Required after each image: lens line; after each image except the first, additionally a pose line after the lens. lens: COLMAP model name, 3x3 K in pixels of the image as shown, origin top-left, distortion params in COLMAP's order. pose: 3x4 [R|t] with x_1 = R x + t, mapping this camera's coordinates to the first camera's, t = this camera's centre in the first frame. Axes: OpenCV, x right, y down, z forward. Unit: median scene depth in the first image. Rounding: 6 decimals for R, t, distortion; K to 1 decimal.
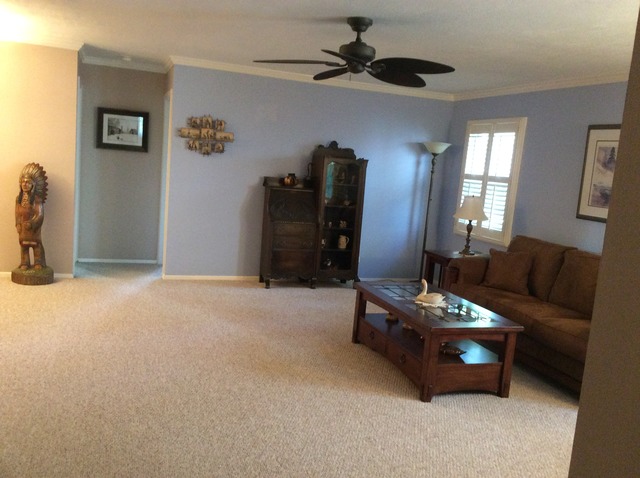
lens RADIAL K [[588.3, 0, 320.0], [0, 588.3, 239.0], [0, 0, 1]] dist [0.004891, 0.003754]
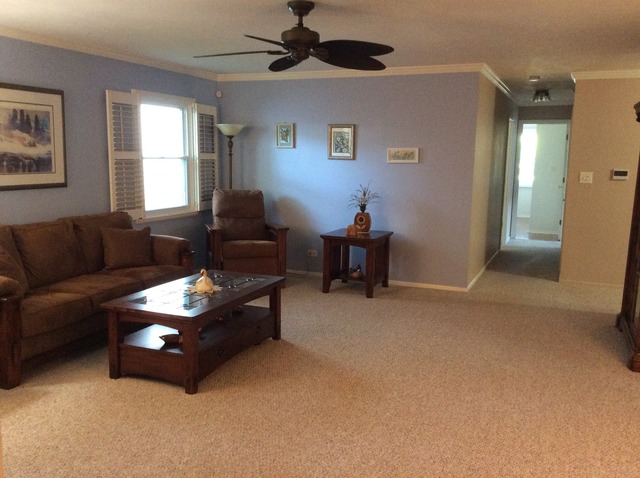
lens RADIAL K [[588.3, 0, 320.0], [0, 588.3, 239.0], [0, 0, 1]] dist [0.004891, 0.003754]
pose [[-0.731478, -0.206193, 0.649942, -0.637449], [0.020583, 0.946071, 0.323304, -0.314777], [-0.681554, 0.249868, -0.687786, 1.699327]]
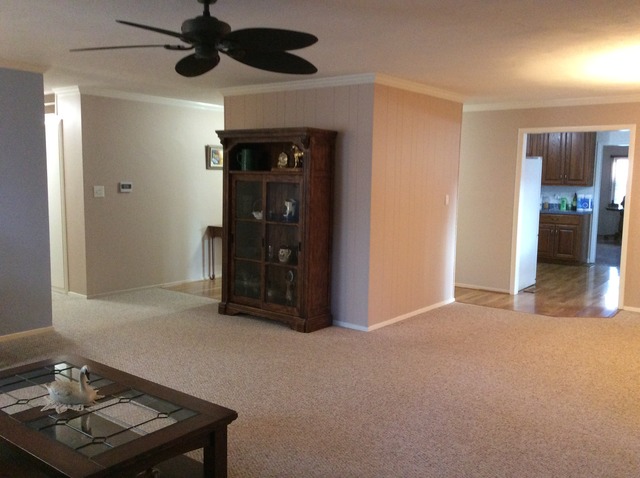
lens RADIAL K [[588.3, 0, 320.0], [0, 588.3, 239.0], [0, 0, 1]] dist [0.004891, 0.003754]
pose [[-0.832679, -0.050381, -0.551460, 0.341391], [-0.176174, 0.968213, 0.177559, -0.201589], [0.524985, 0.245002, -0.815086, 1.734226]]
